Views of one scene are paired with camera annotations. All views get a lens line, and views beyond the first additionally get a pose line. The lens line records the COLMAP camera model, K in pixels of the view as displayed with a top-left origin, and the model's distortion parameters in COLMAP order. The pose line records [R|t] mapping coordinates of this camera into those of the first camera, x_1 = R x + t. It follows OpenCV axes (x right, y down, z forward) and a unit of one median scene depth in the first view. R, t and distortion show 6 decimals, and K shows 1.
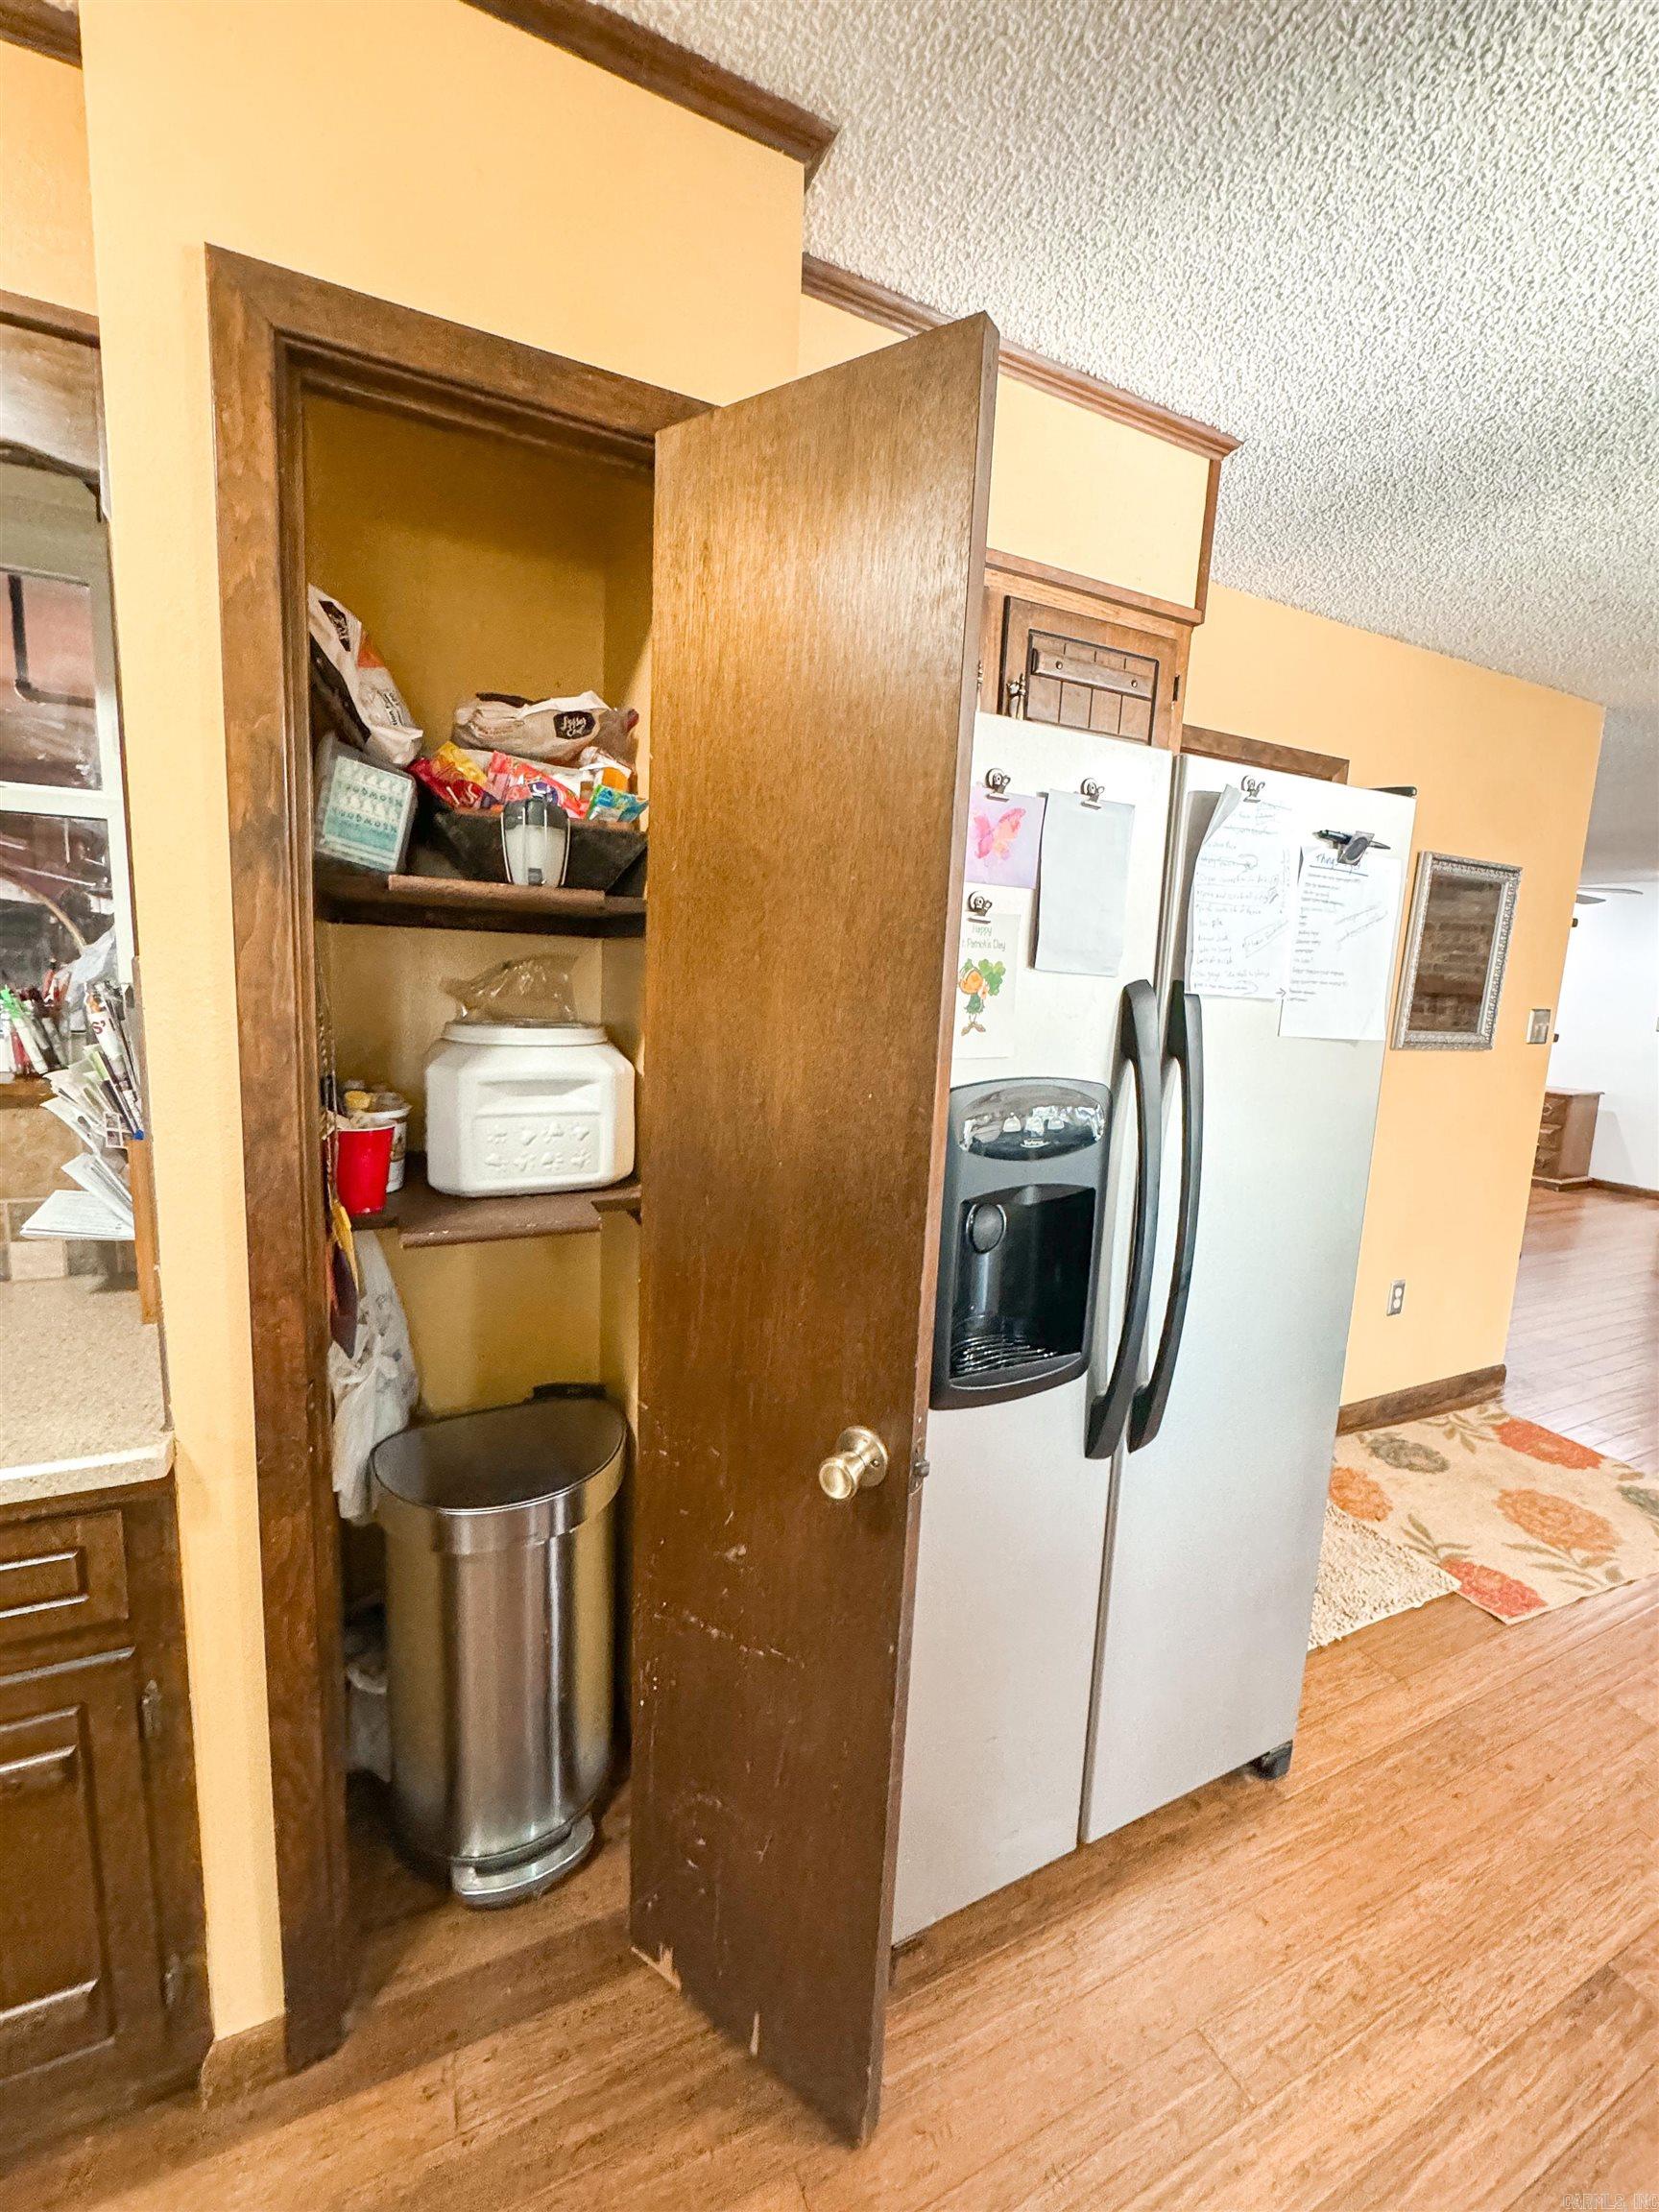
lens RADIAL K [[883.2, 0, 833.2], [0, 883.2, 1104.5], [0, 0, 1]] dist [-0.003912, 0.000829]
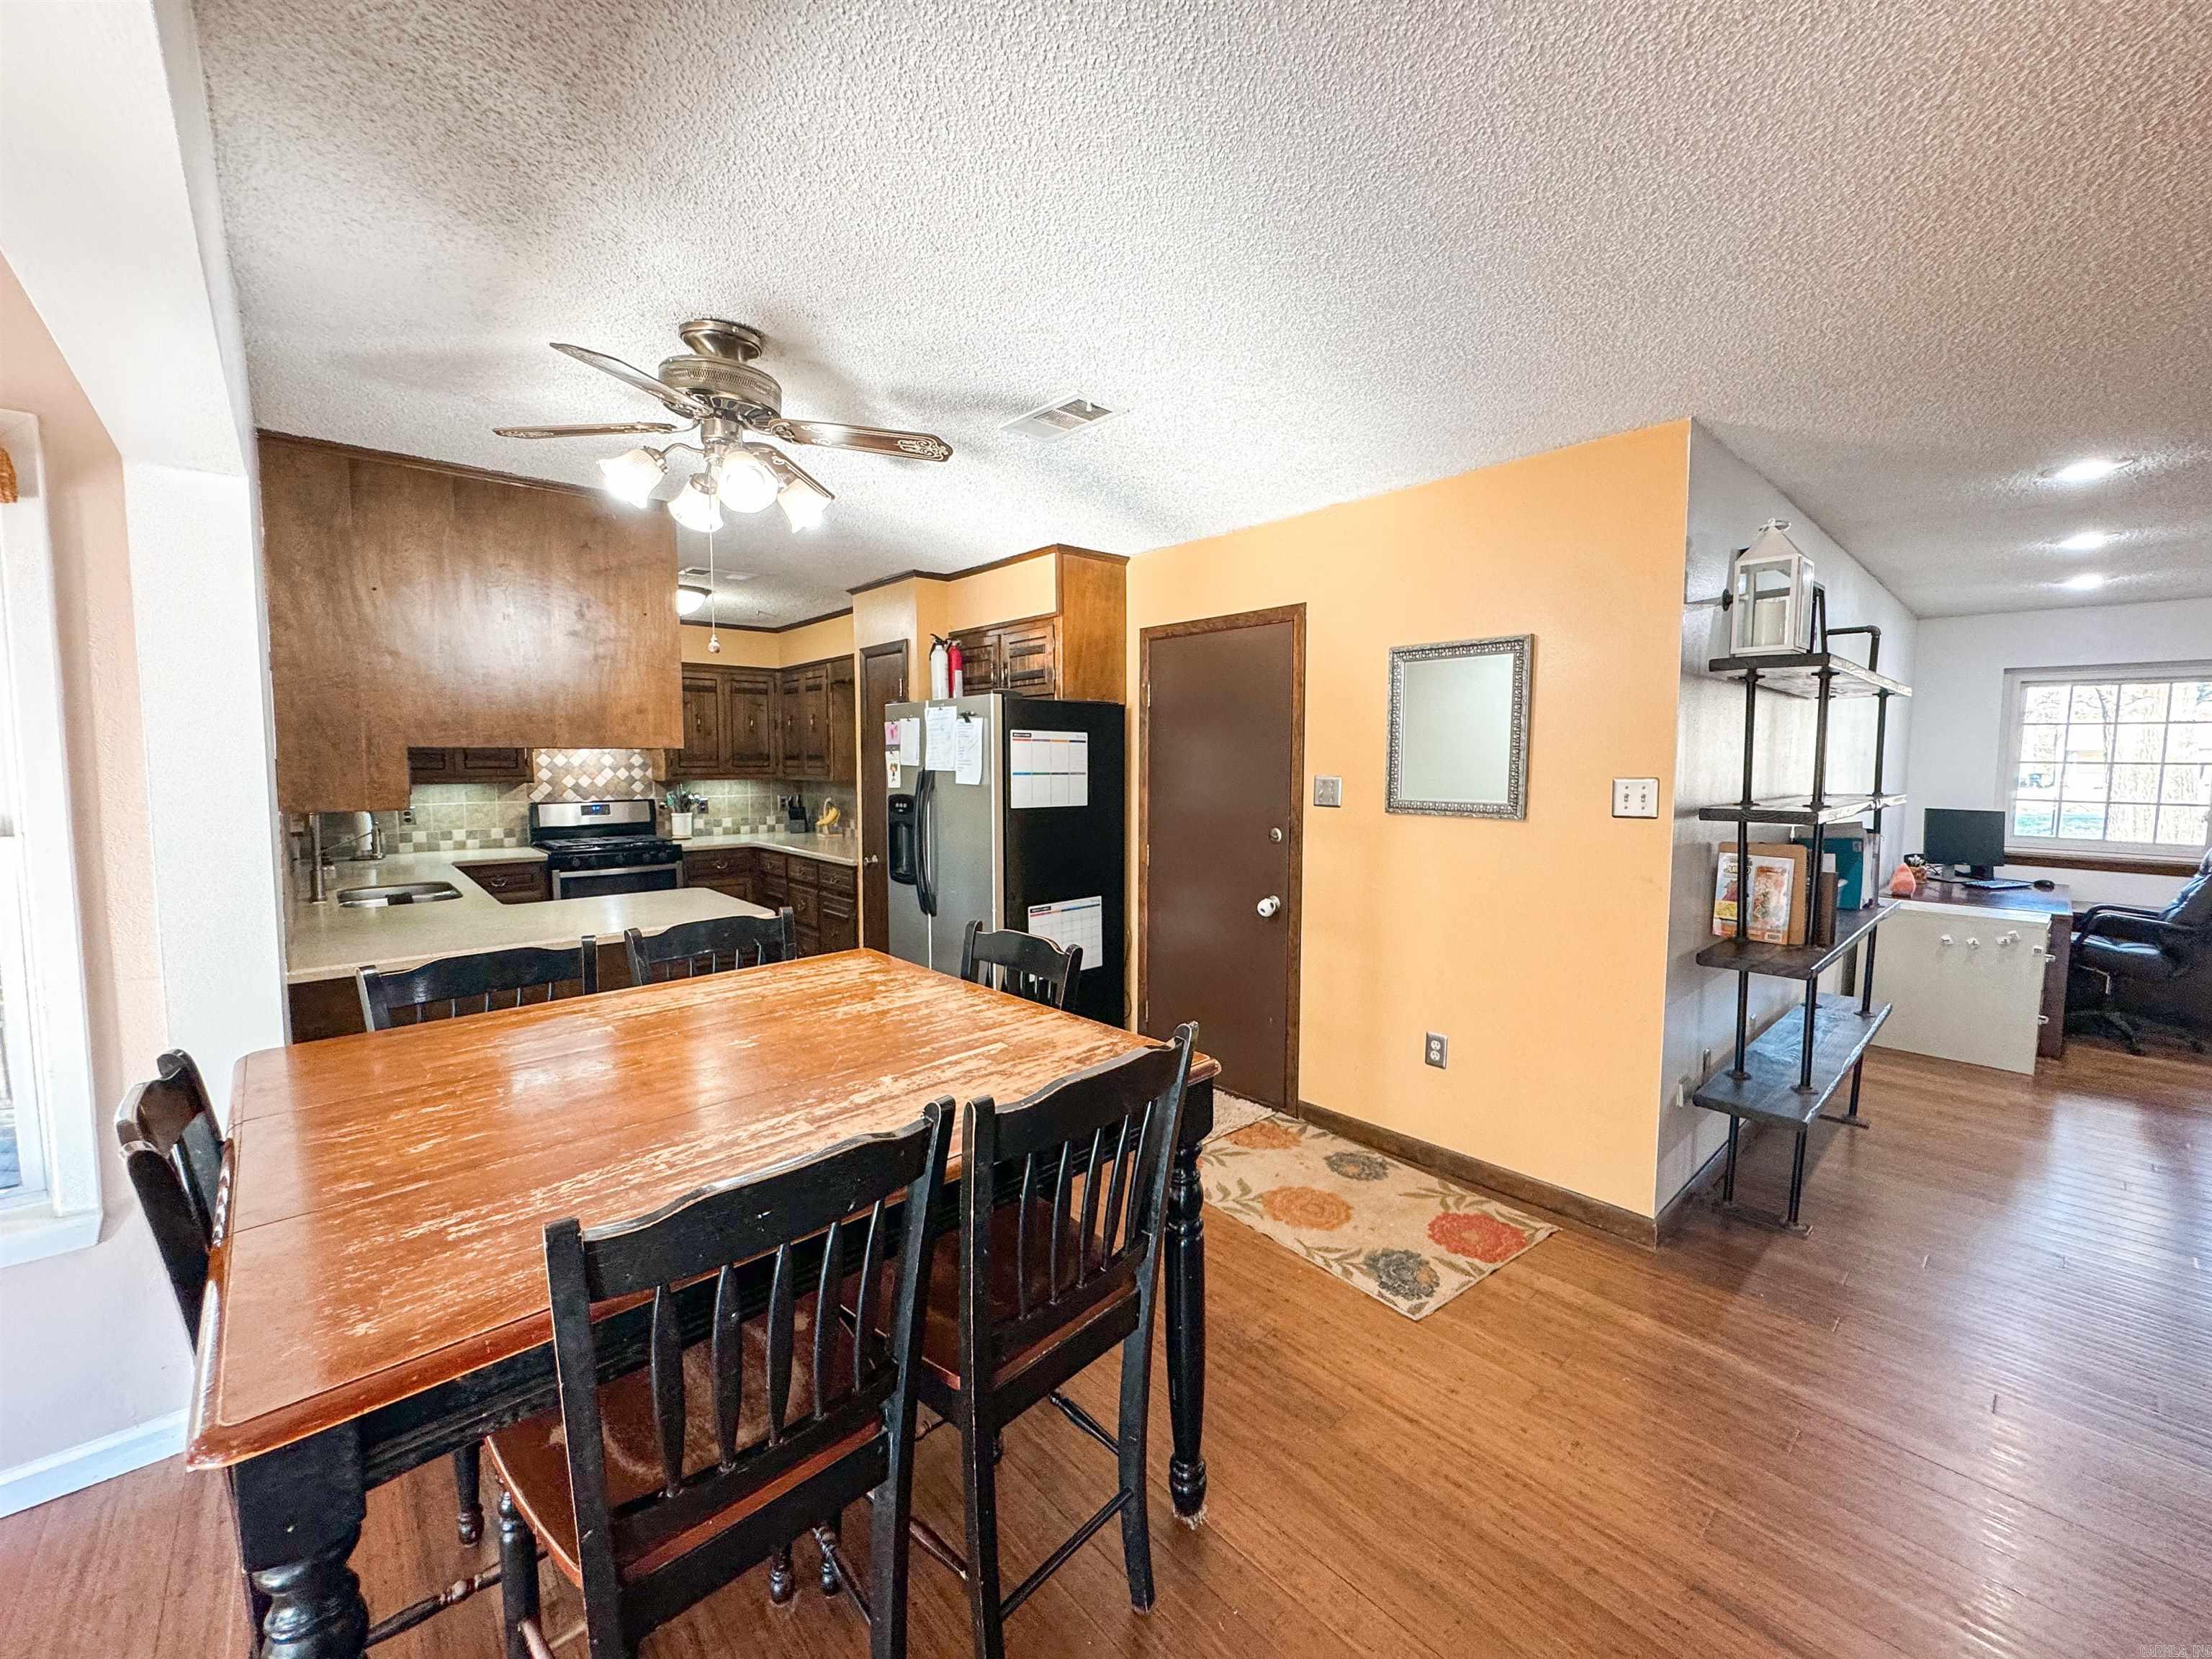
lens RADIAL K [[883.2, 0, 1103.4], [0, 883.2, 826.3], [0, 0, 1]] dist [-0.003912, 0.000829]
pose [[0.284865, 0.025511, -0.958228, 3.378453], [-0.128323, 0.991663, -0.011747, 0.035588], [0.949940, 0.126309, 0.285763, 0.631777]]
